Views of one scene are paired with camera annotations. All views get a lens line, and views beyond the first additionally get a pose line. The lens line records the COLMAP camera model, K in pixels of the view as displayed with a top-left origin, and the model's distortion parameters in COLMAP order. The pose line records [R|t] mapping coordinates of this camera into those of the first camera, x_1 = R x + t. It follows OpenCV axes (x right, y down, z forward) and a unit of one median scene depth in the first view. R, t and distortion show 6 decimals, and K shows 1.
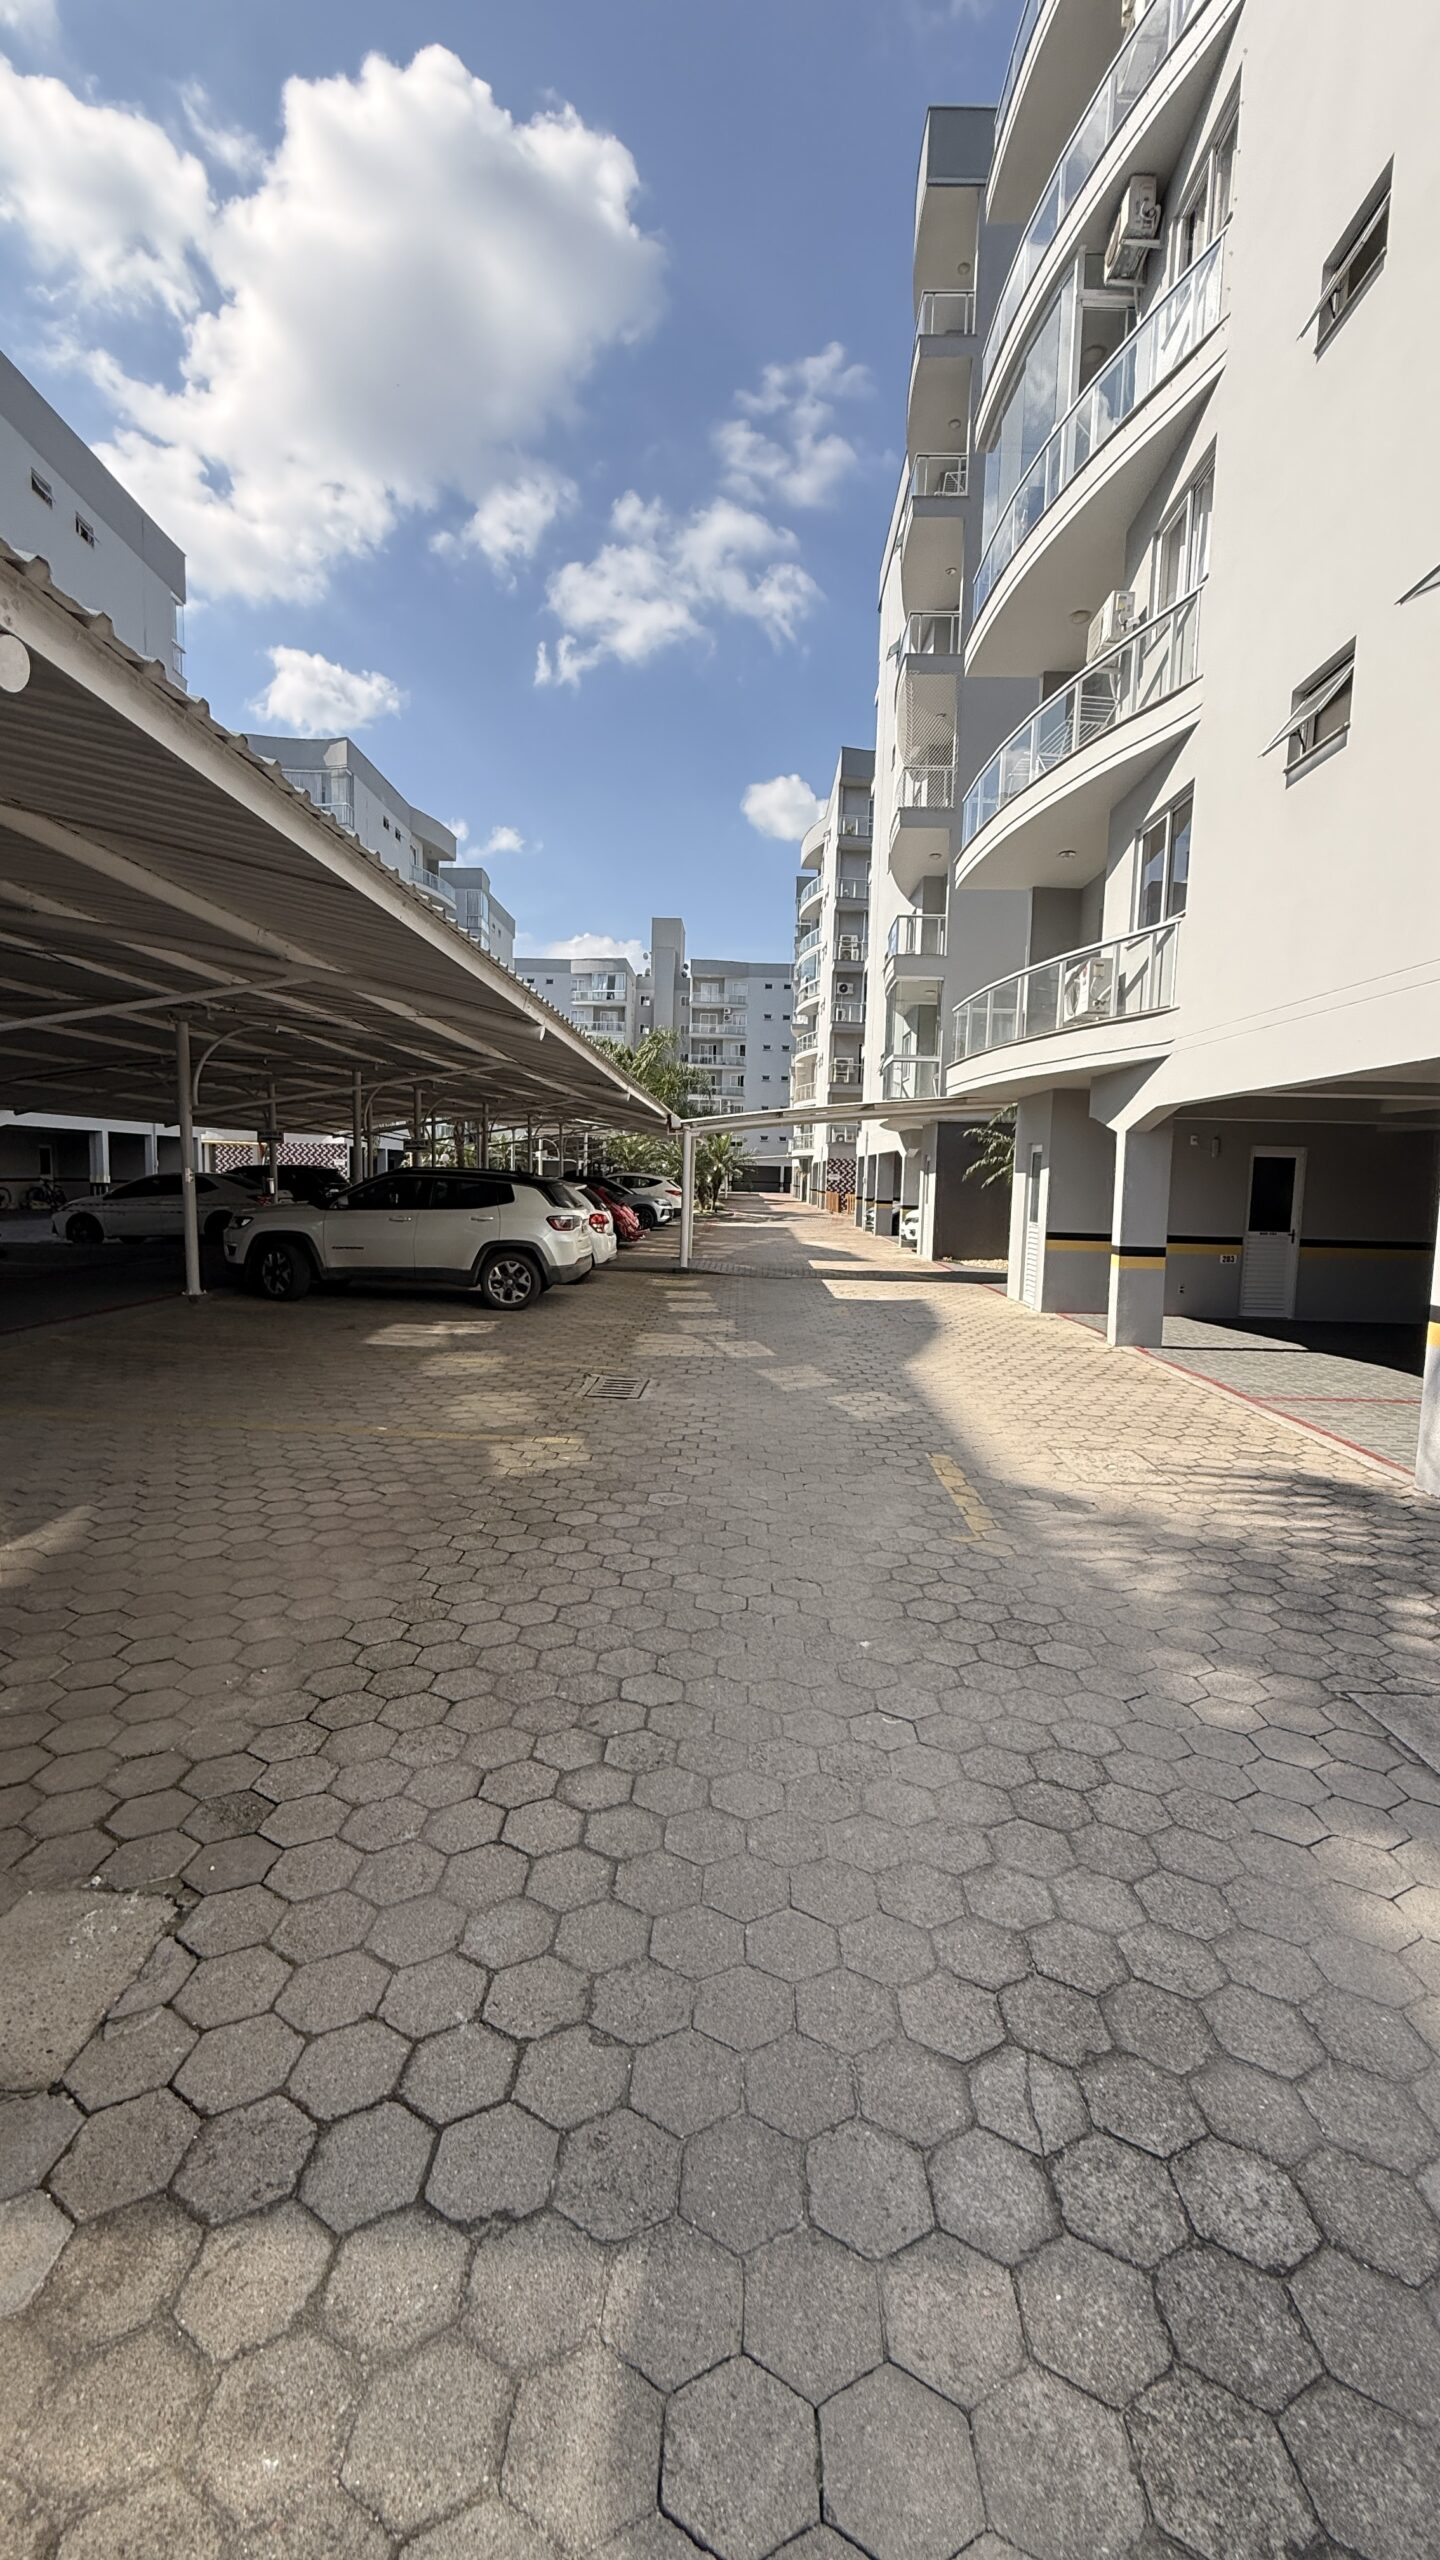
lens RADIAL K [[1013.4, 0, 714.9], [0, 1013.4, 1271.0], [0, 0, 1]] dist [-0.001565, 0.000012]
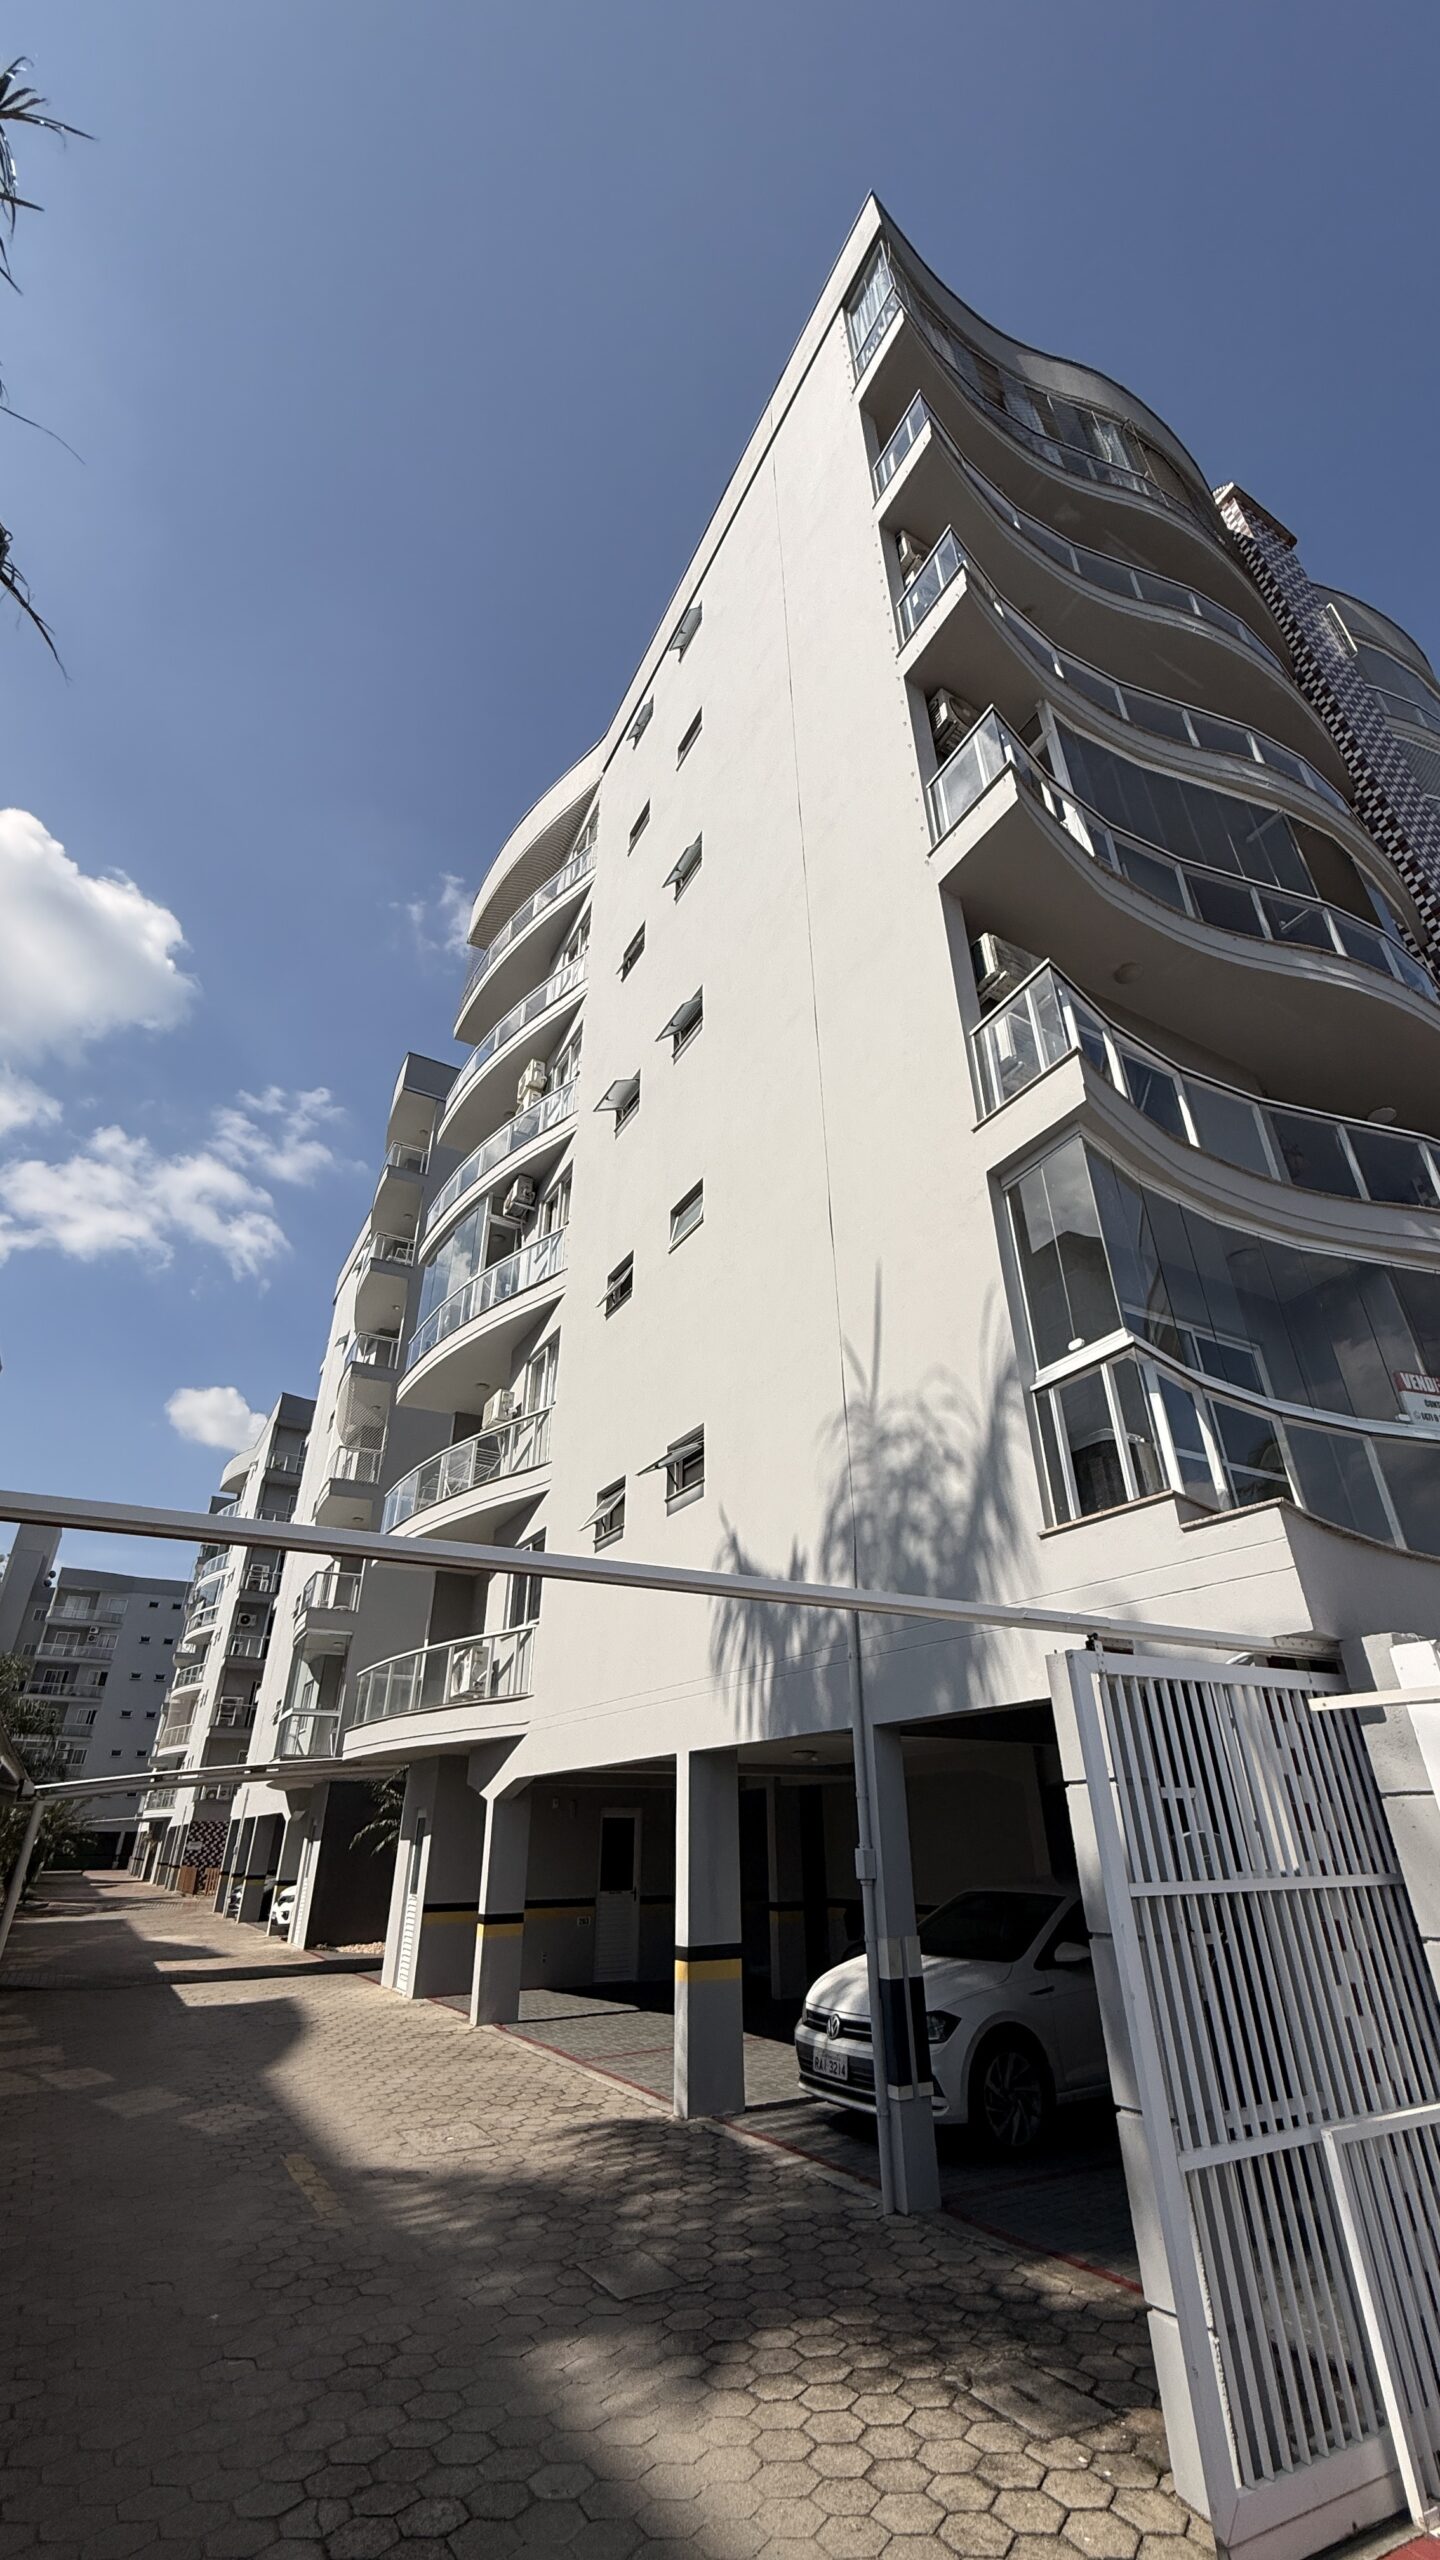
lens RADIAL K [[1013.4, 0, 714.9], [0, 1013.4, 1271.0], [0, 0, 1]] dist [-0.001565, 0.000012]
pose [[0.855521, 0.225264, 0.466198, -0.050090], [0.078014, 0.834037, -0.546164, 0.010437], [-0.511858, 0.503625, 0.695963, -0.208703]]
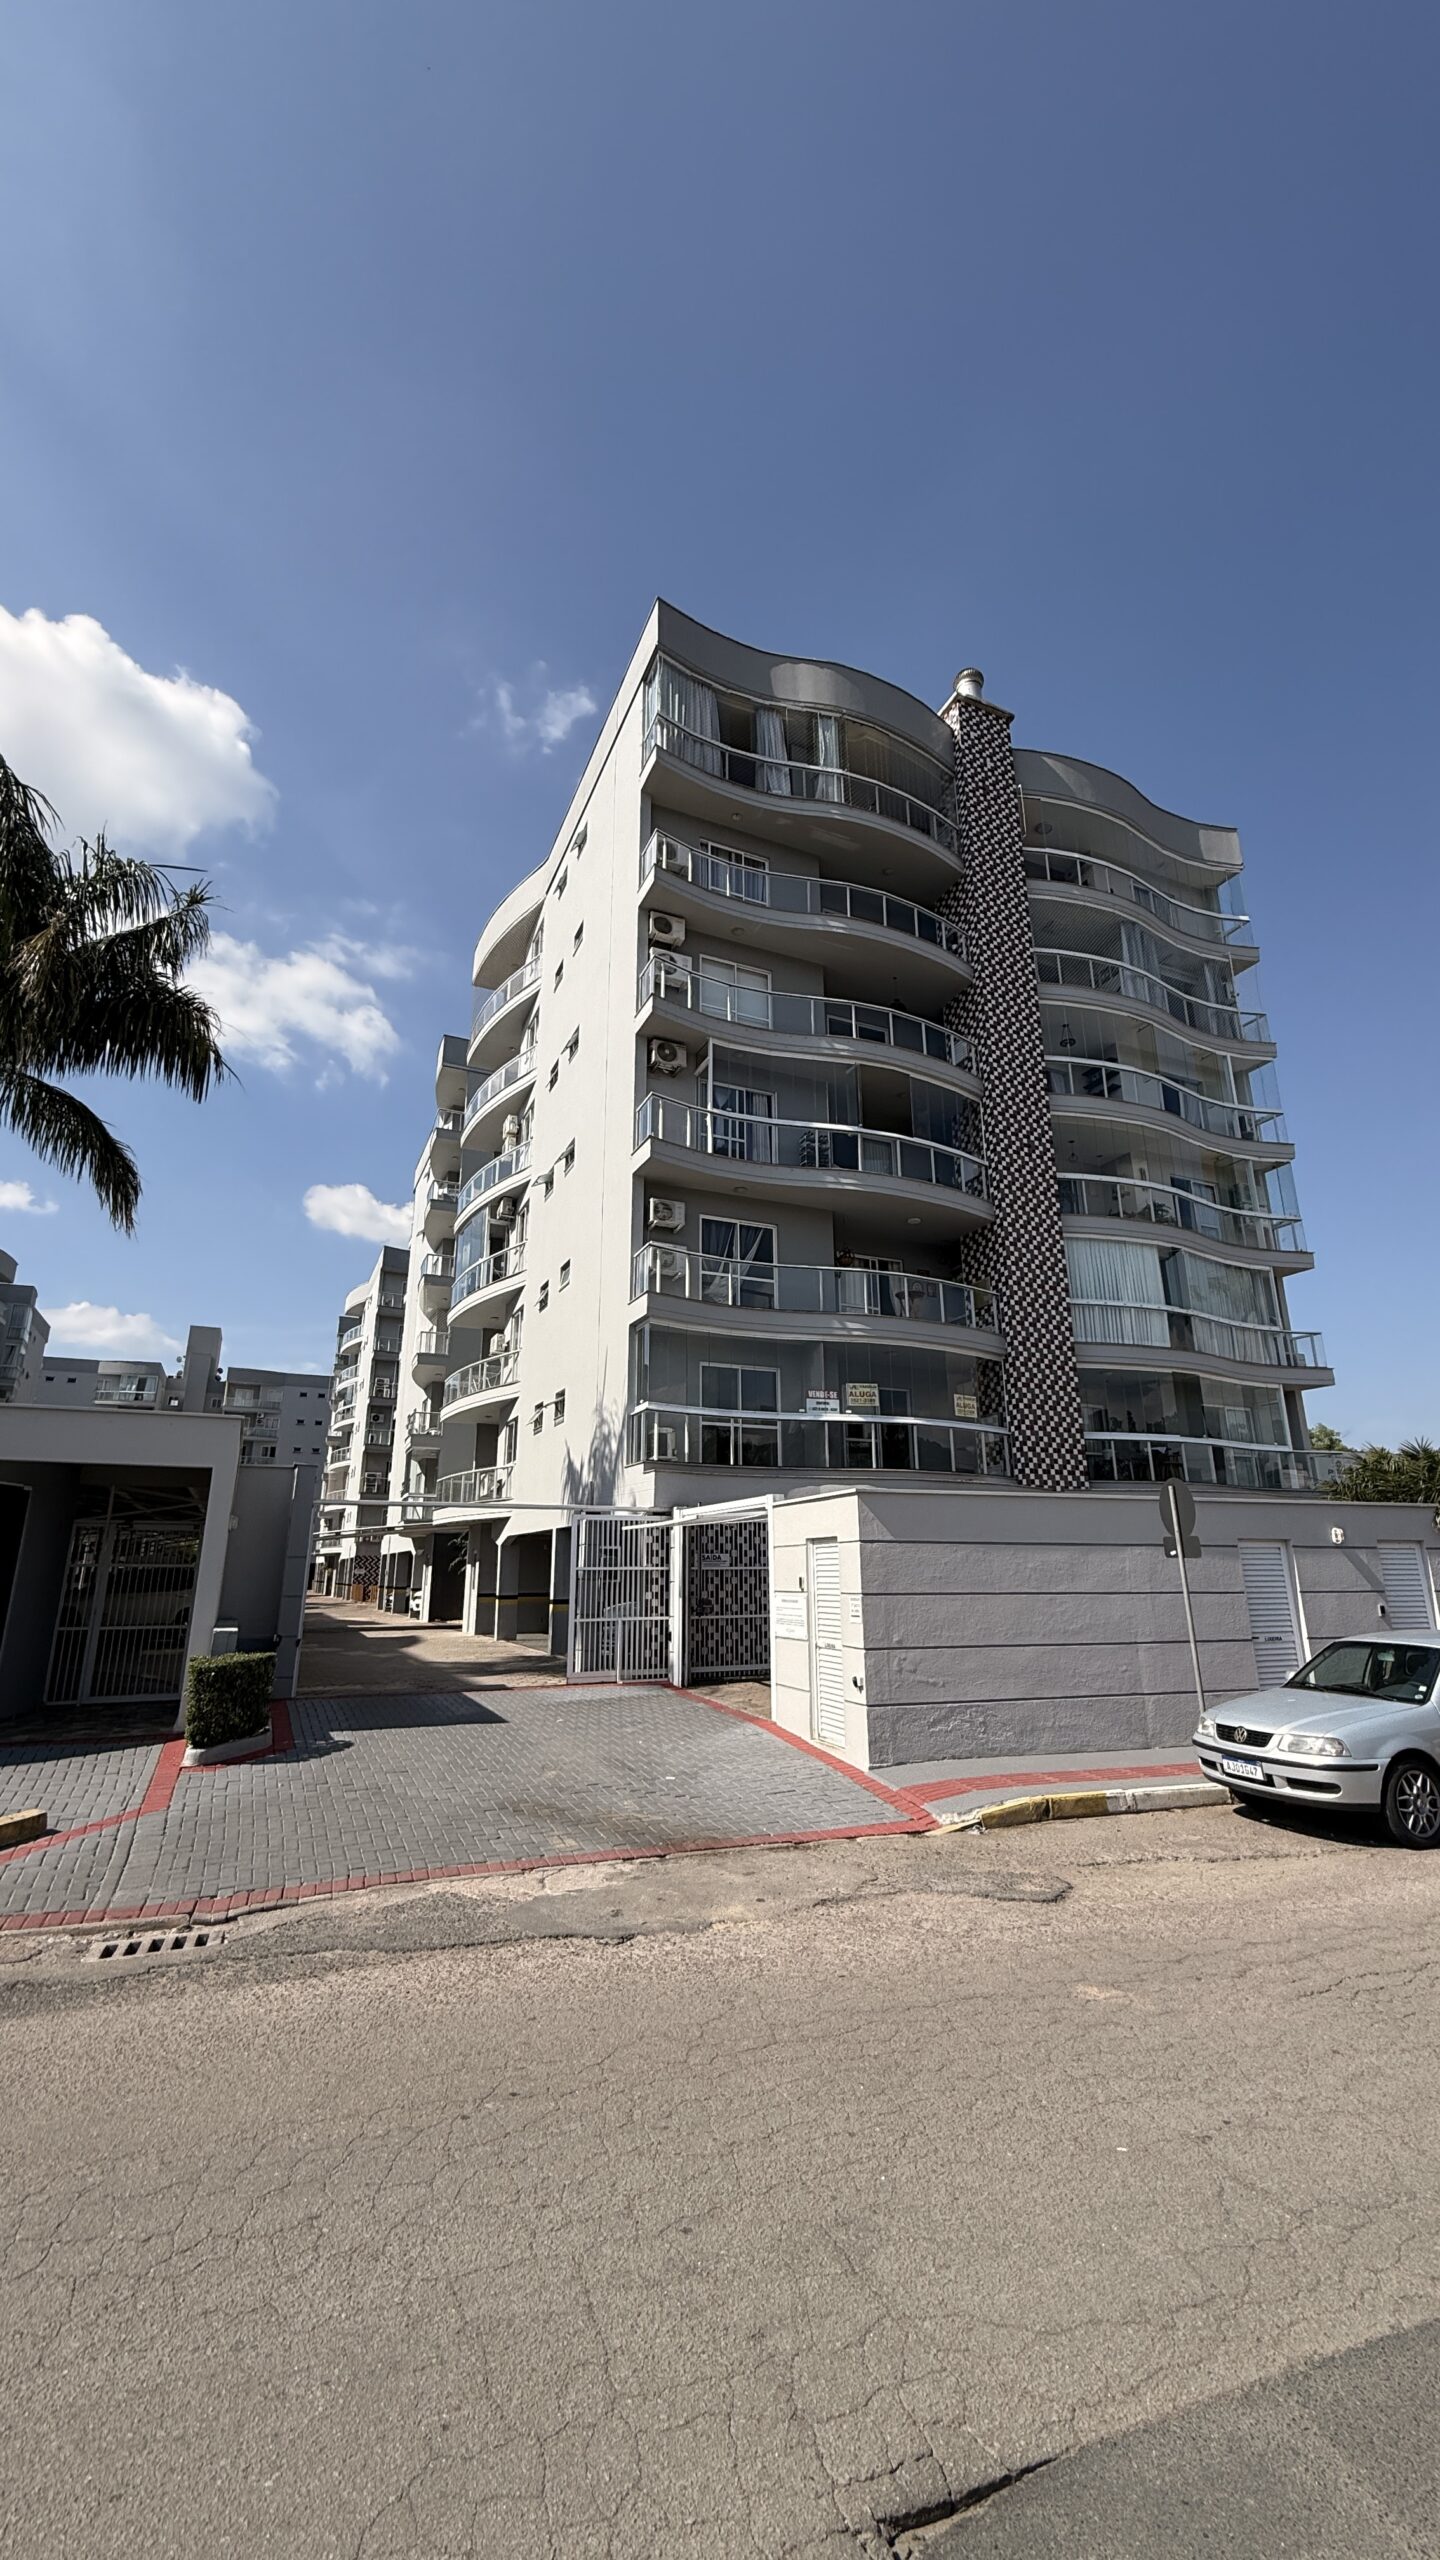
lens RADIAL K [[1013.4, 0, 714.9], [0, 1013.4, 1271.0], [0, 0, 1]] dist [-0.001565, 0.000012]
pose [[0.900588, 0.098788, 0.423300, -0.173717], [0.065406, 0.931947, -0.356648, 0.115668], [-0.429725, 0.348879, 0.832838, -1.144527]]
